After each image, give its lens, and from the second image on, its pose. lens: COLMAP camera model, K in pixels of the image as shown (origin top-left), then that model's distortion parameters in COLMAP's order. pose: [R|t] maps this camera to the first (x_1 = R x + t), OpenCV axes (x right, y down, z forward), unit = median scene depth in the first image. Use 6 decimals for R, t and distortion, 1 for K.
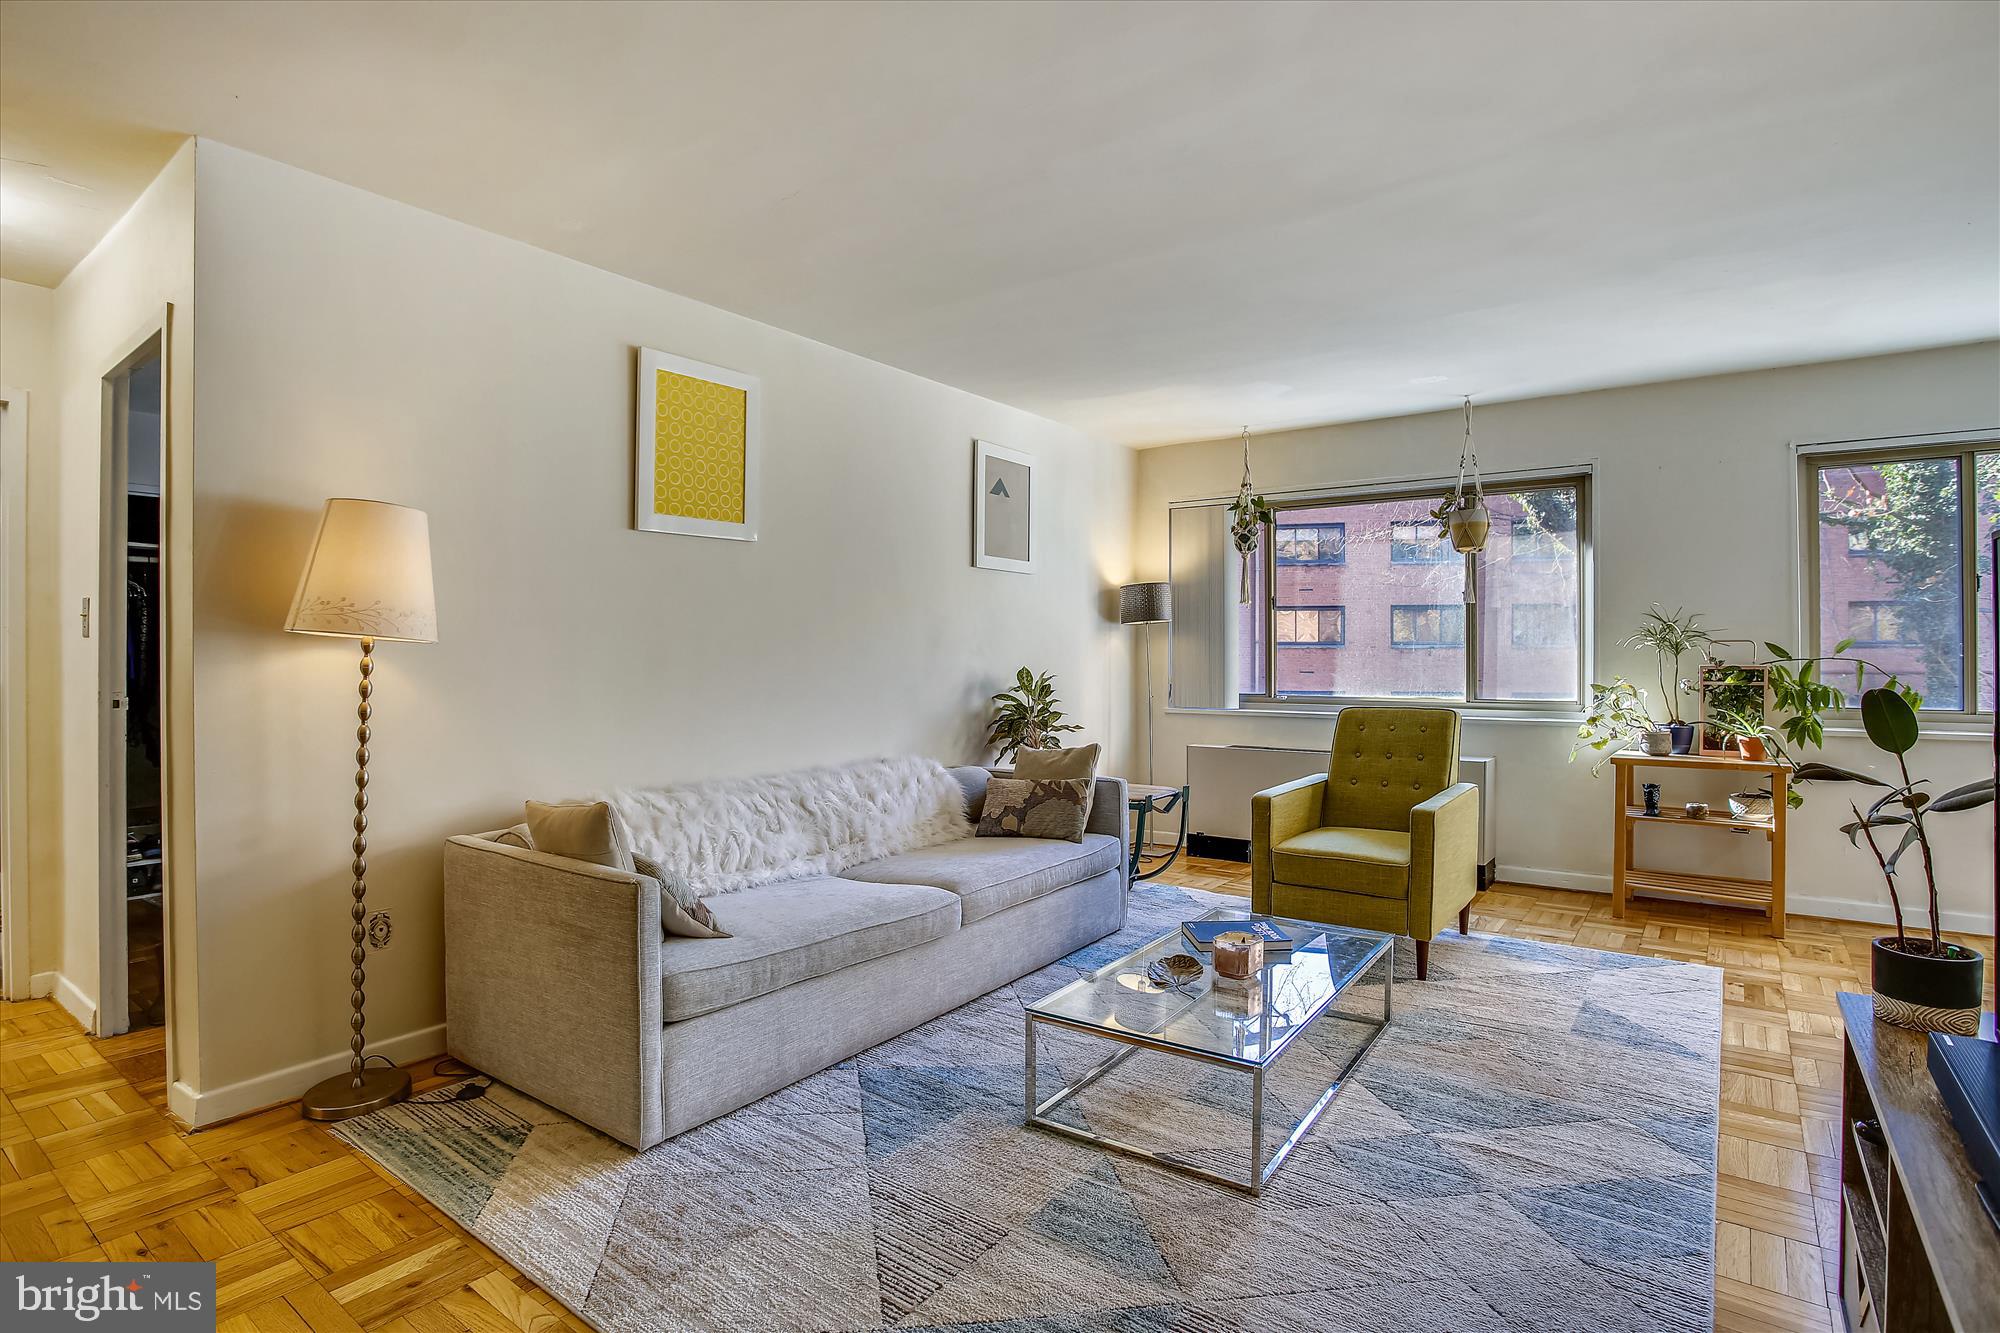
lens RADIAL K [[982.2, 0, 996.0], [0, 982.2, 660.0], [0, 0, 1]] dist [-0.050784, 0.000662]
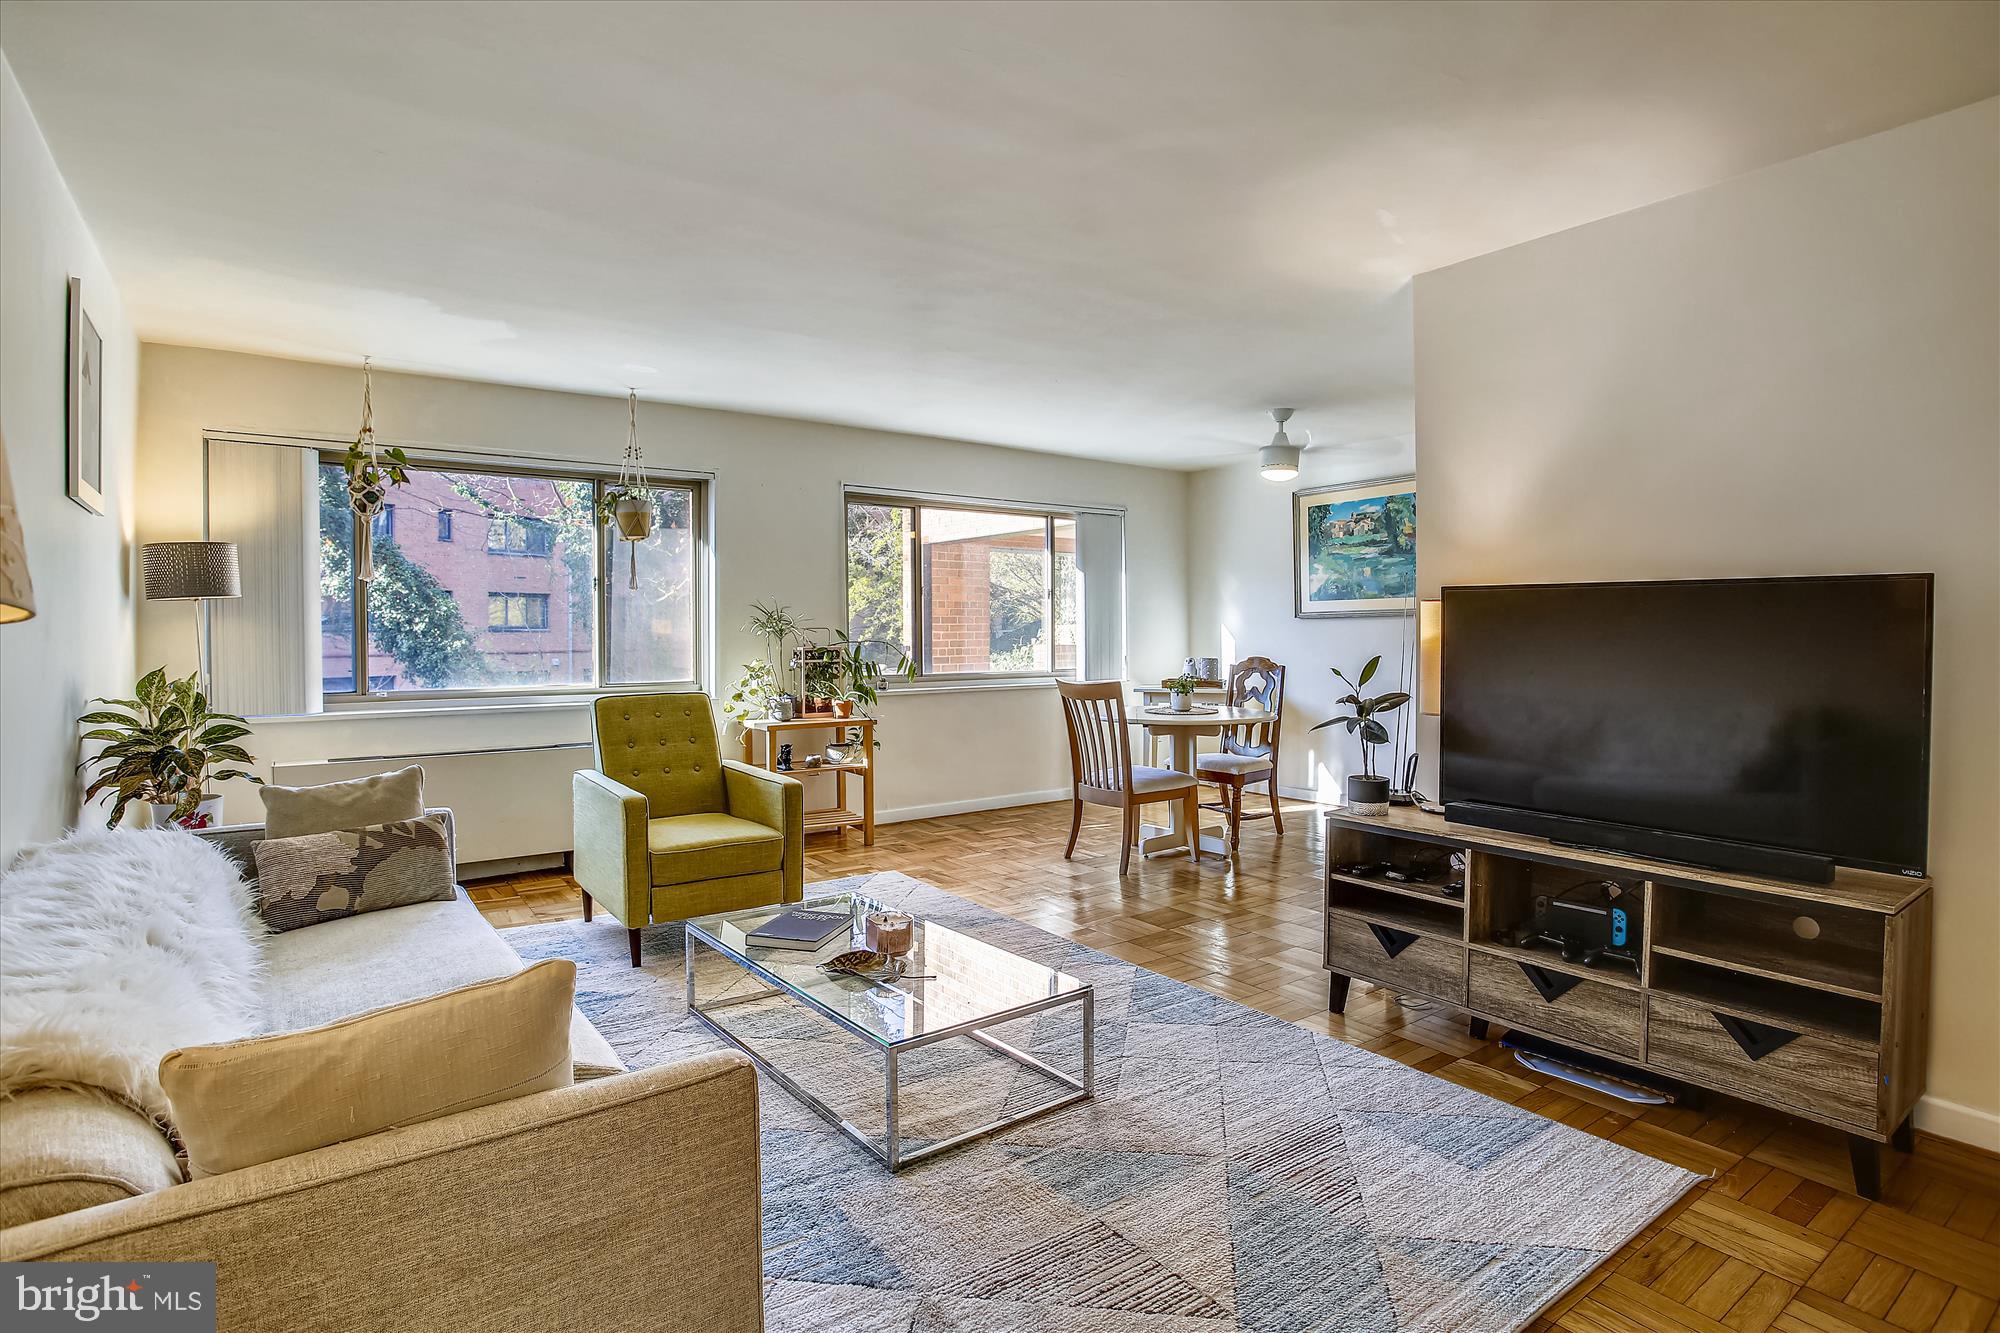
lens RADIAL K [[982.2, 0, 994.8], [0, 982.2, 655.6], [0, 0, 1]] dist [-0.050784, 0.000662]
pose [[0.316569, -0.021462, 0.948327, -0.428851], [0.011542, 0.999757, 0.018773, -0.005230], [-0.948499, 0.005003, 0.316740, 0.351879]]
